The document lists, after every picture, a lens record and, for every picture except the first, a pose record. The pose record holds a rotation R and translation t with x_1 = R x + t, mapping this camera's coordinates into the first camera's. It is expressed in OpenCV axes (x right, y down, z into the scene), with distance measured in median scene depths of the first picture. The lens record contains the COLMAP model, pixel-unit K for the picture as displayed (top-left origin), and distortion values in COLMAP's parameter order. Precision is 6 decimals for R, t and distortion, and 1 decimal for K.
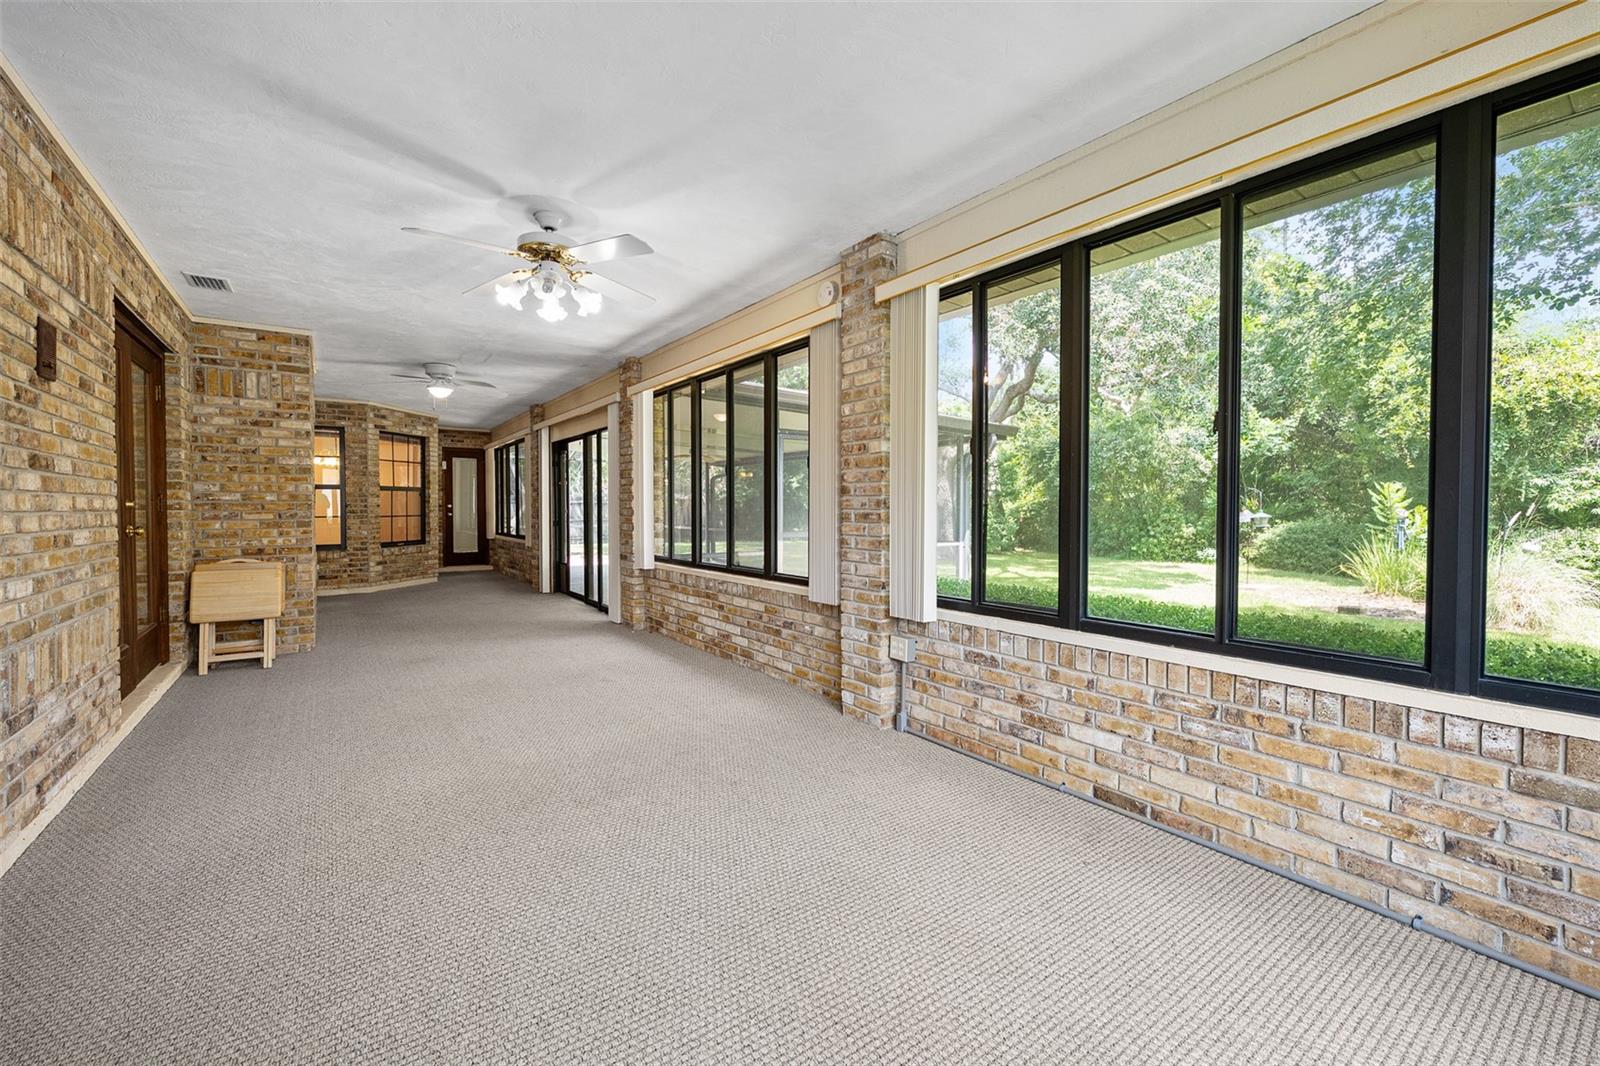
lens RADIAL K [[650.4, 0, 788.2], [0, 650.4, 515.9], [0, 0, 1]] dist [0.013237, 0.000025]
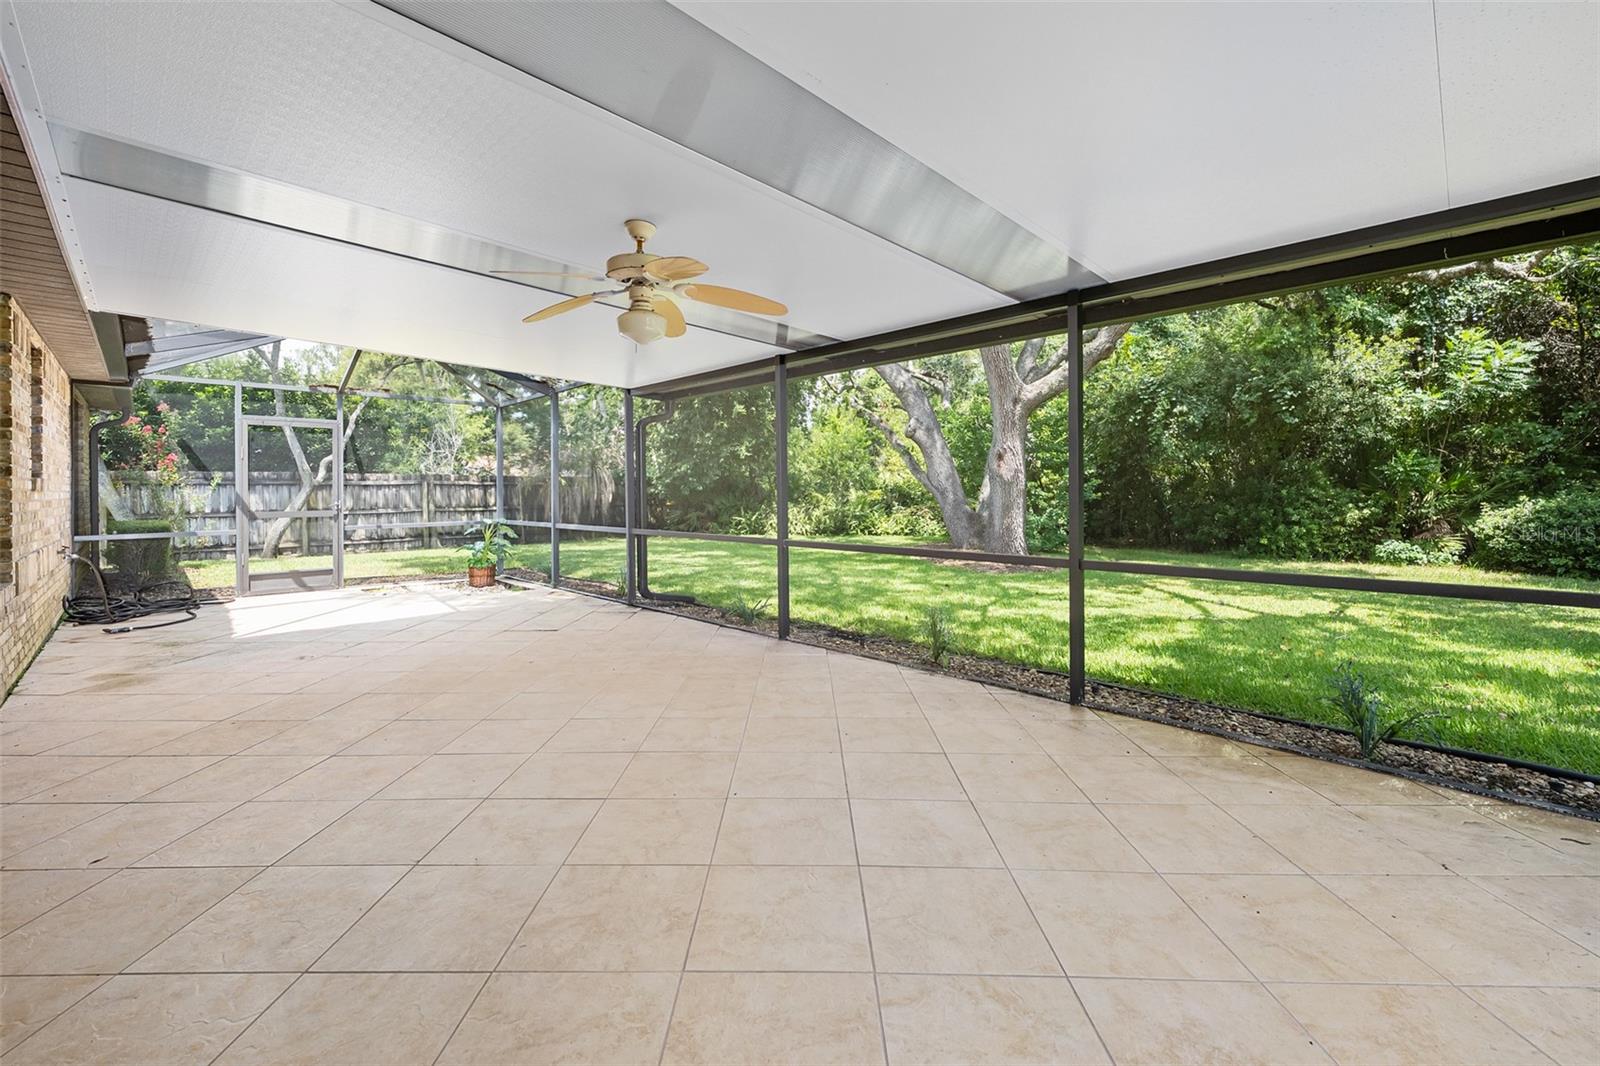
lens RADIAL K [[650.4, 0, 773.6], [0, 650.4, 484.8], [0, 0, 1]] dist [0.013237, 0.000025]
pose [[0.987116, -0.013257, 0.159457, -0.102199], [0.017090, 0.999596, -0.022691, -0.002583], [-0.159091, 0.025124, 0.986944, 0.570101]]
